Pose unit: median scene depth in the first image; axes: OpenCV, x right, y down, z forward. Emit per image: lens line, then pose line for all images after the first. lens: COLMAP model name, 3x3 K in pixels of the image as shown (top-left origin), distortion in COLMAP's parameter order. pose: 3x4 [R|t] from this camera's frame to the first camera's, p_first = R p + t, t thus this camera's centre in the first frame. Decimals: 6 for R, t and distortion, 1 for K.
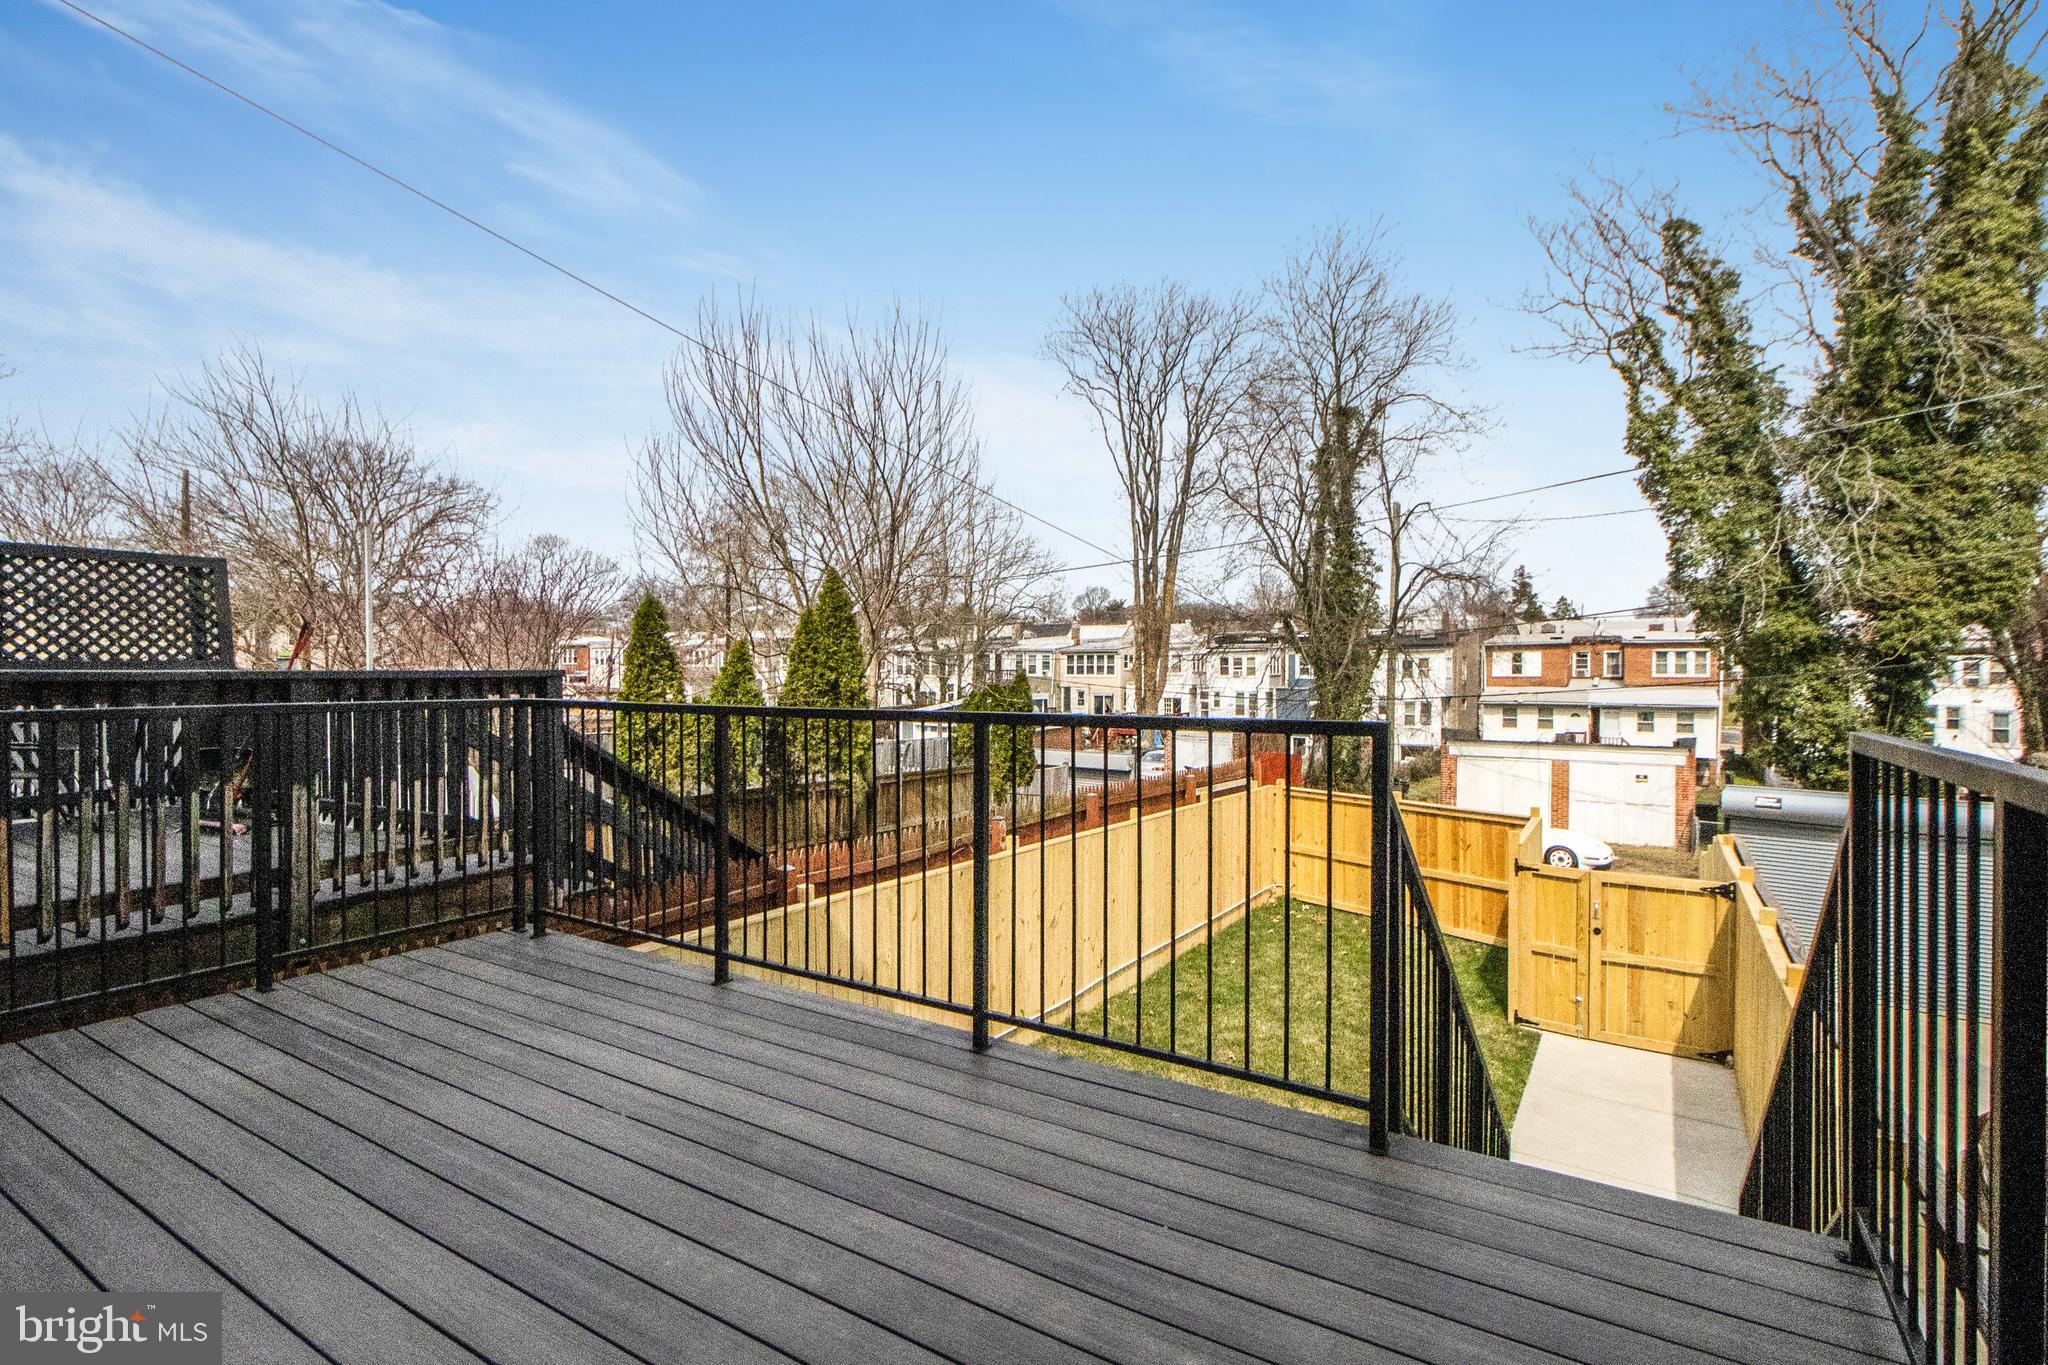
lens RADIAL K [[954.0, 0, 1018.3], [0, 954.0, 687.0], [0, 0, 1]] dist [0.036148, -0.020530]
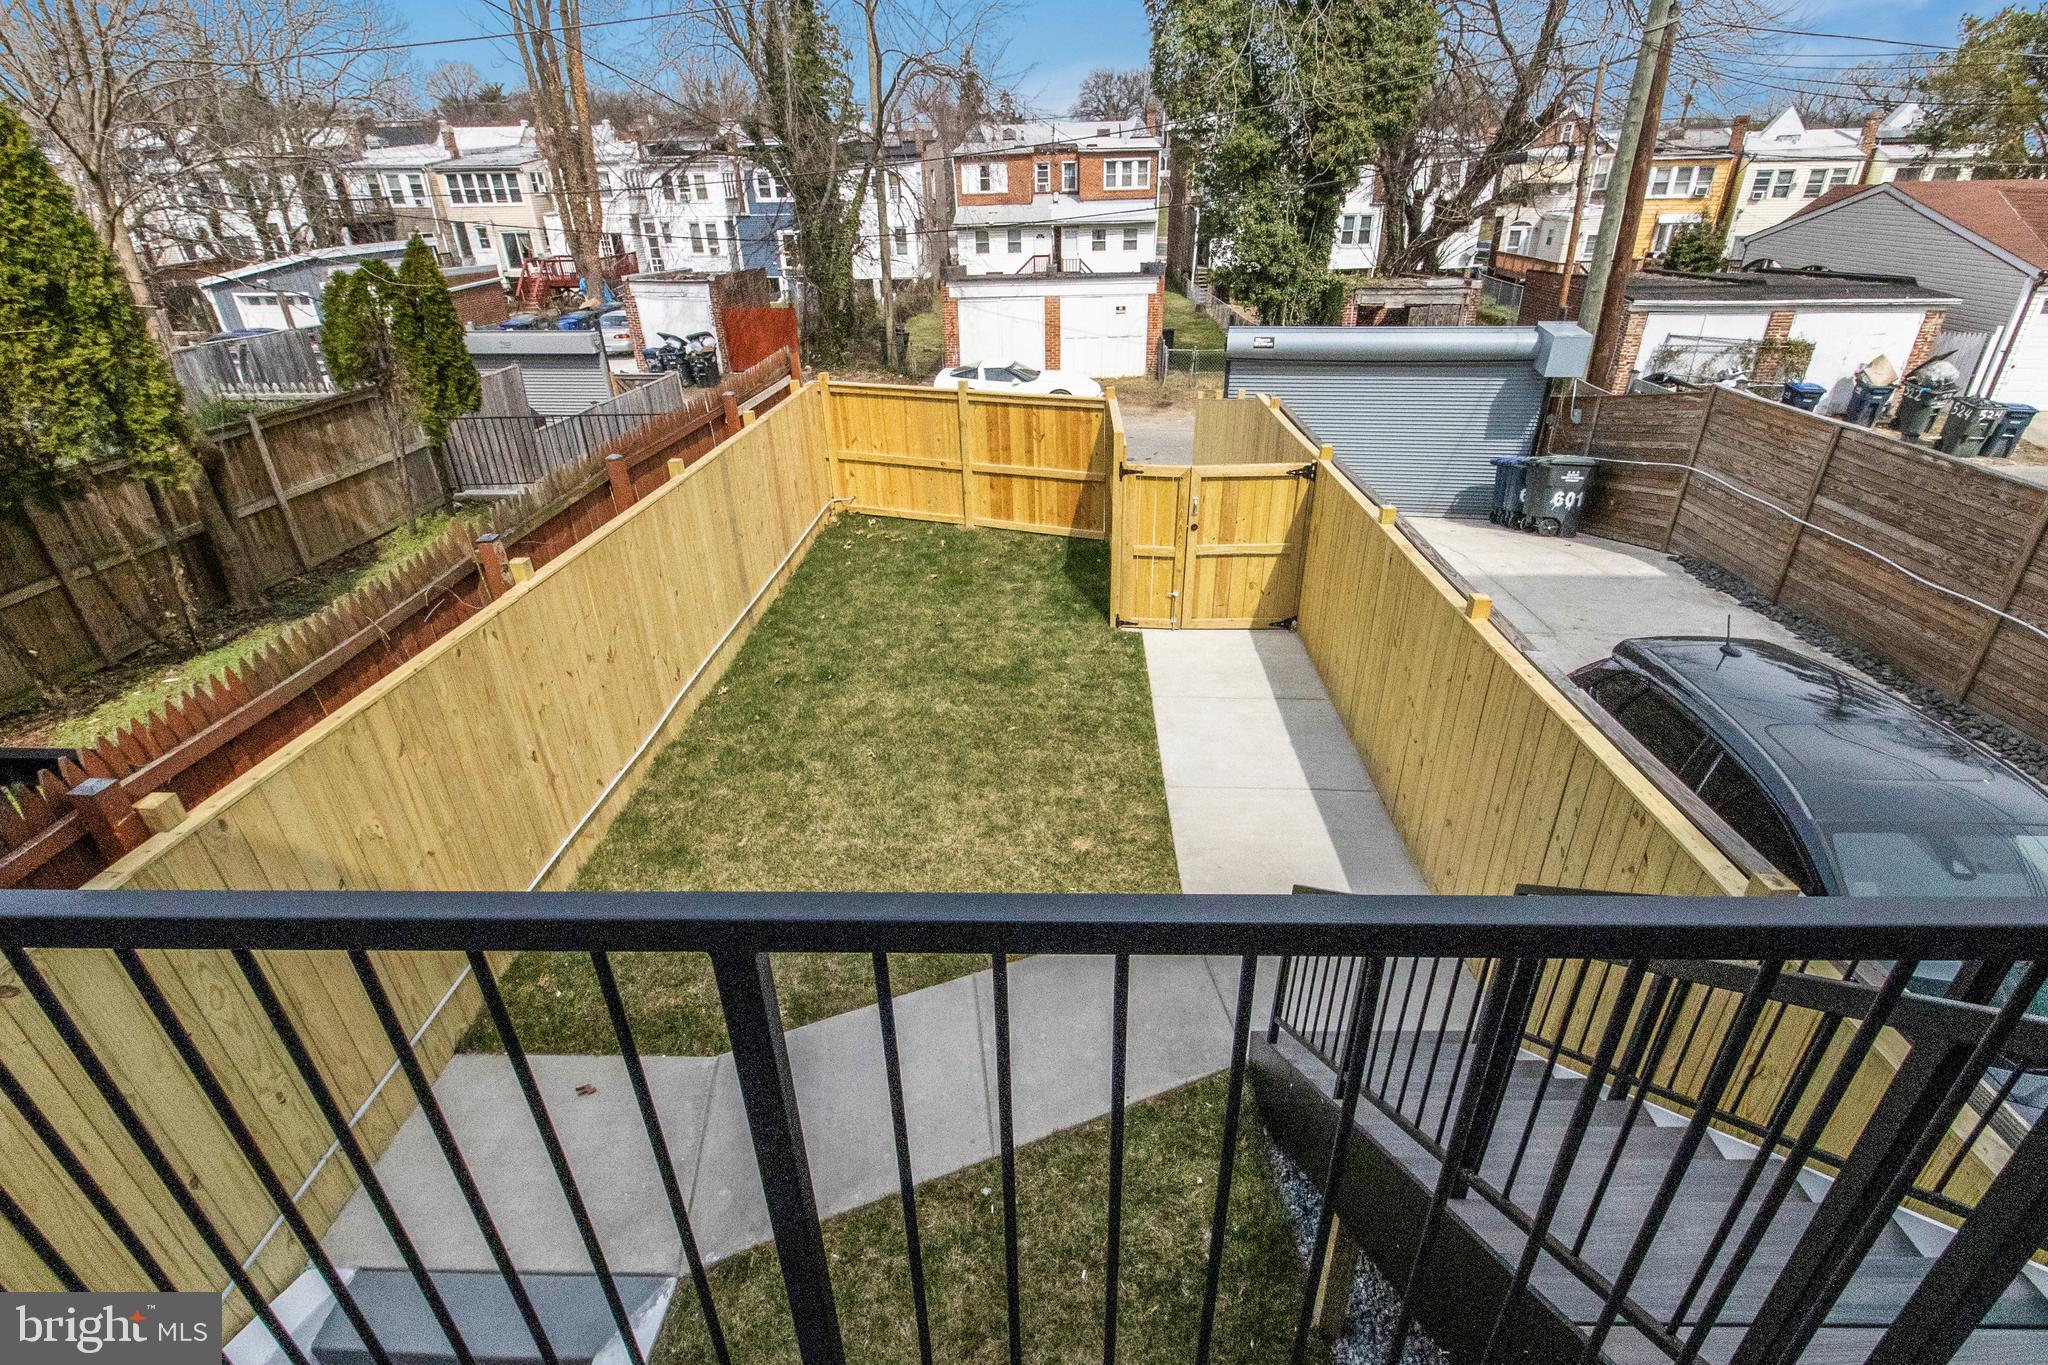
lens RADIAL K [[954.0, 0, 1018.3], [0, 954.0, 687.0], [0, 0, 1]] dist [0.036148, -0.020530]
pose [[0.858363, -0.262043, 0.441074, -0.007000], [0.036215, 0.888525, 0.457397, -0.015166], [-0.511763, -0.376639, 0.772167, 0.079115]]
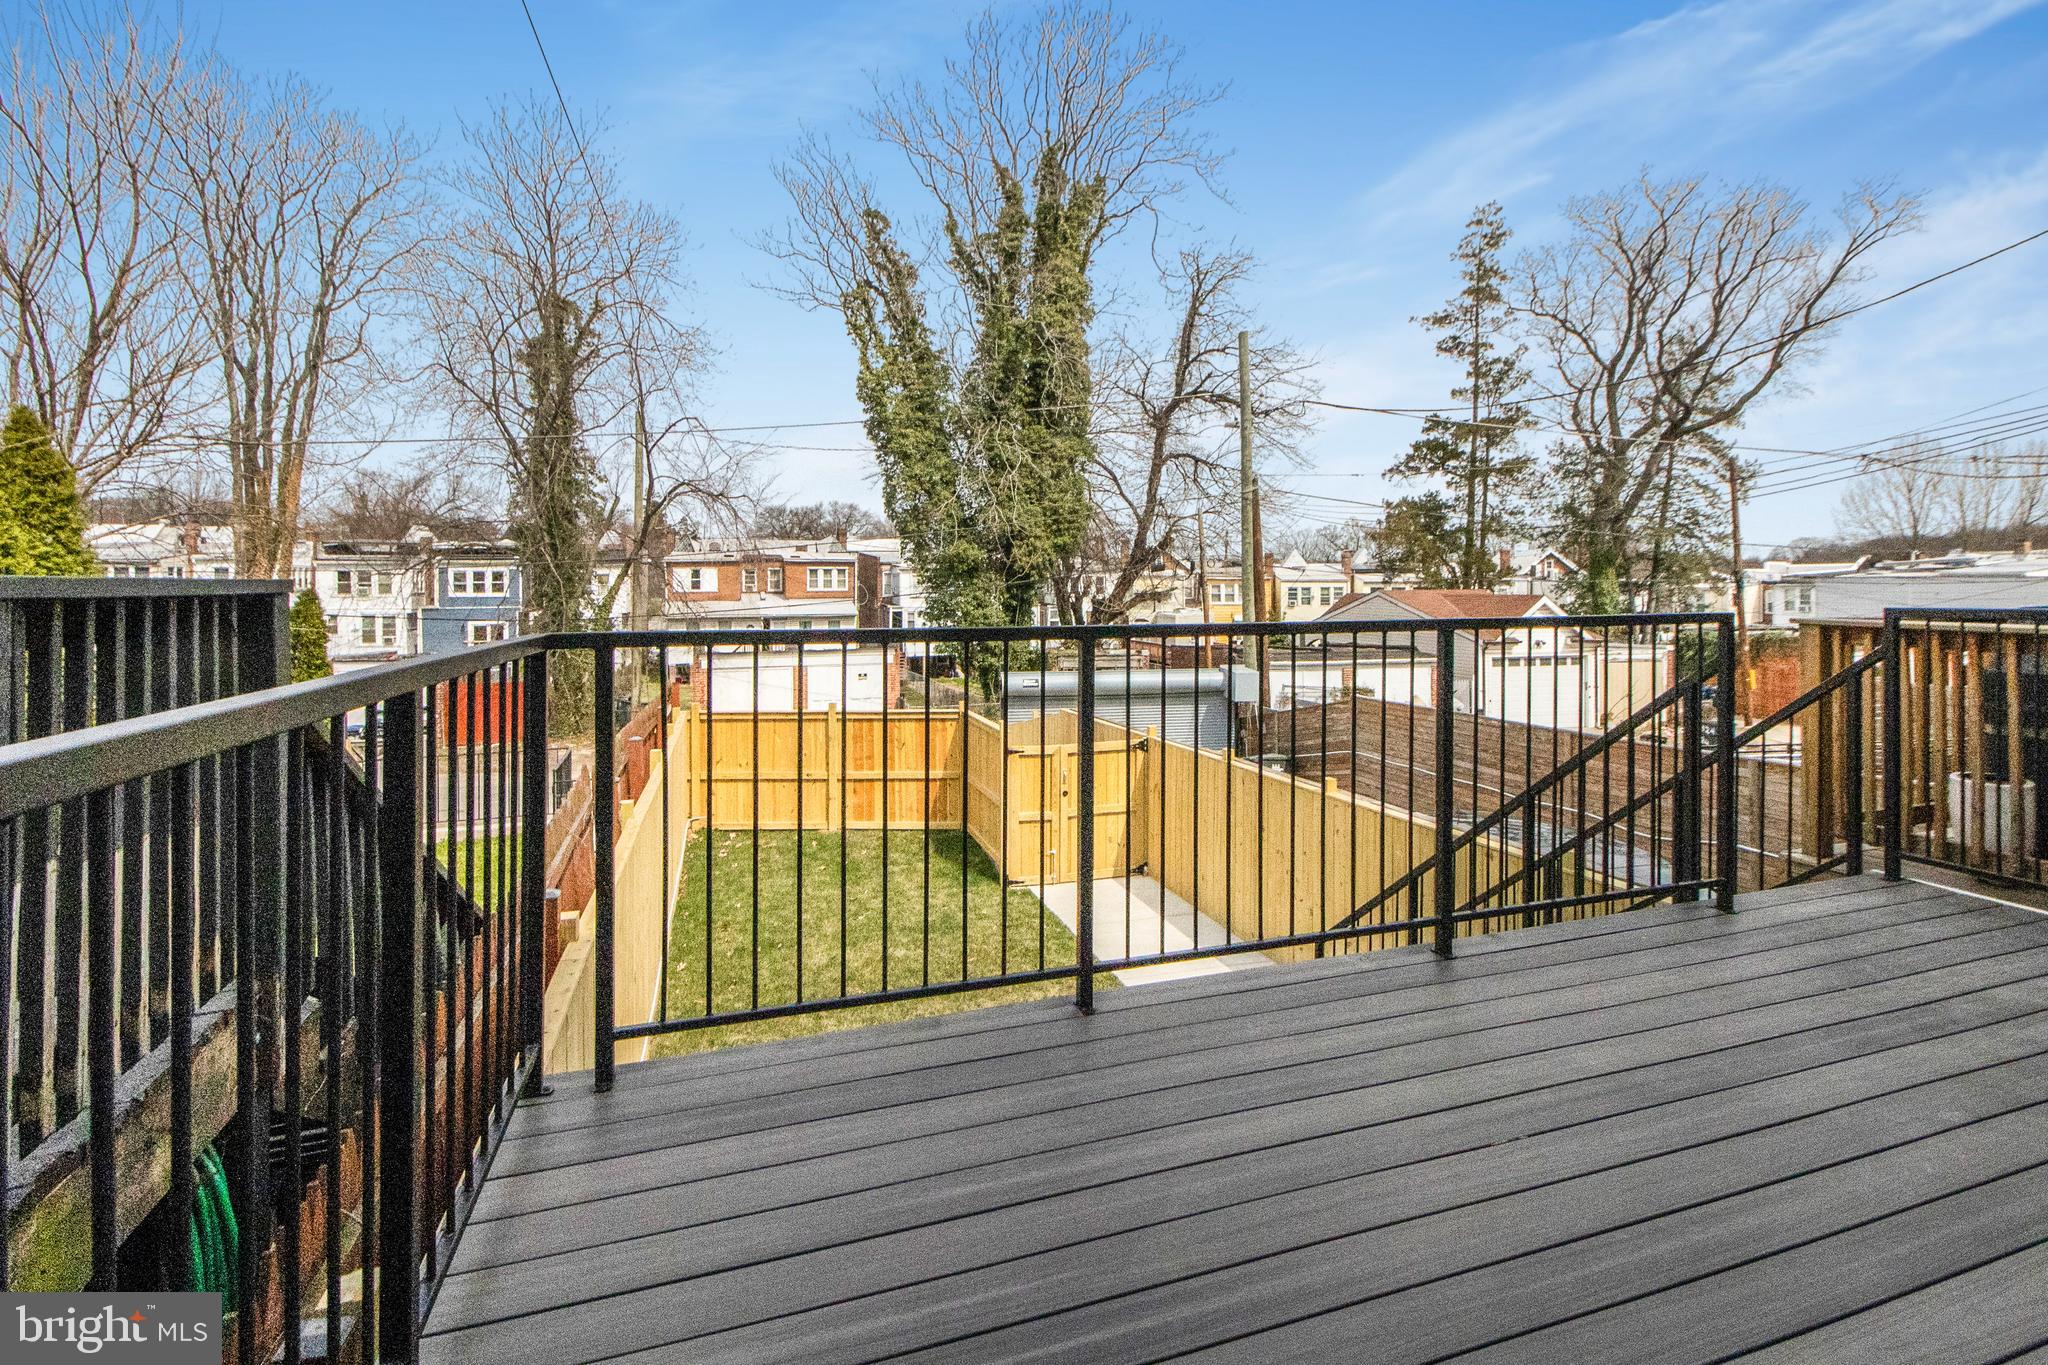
lens RADIAL K [[968.8, 0, 1025.1], [0, 968.8, 610.9], [0, 0, 1]] dist [0.006479, 0.000078]
pose [[0.627469, -0.024660, 0.778251, -0.112292], [0.019097, 0.999685, 0.016279, -0.000304], [-0.778407, 0.004648, 0.627742, 0.072406]]
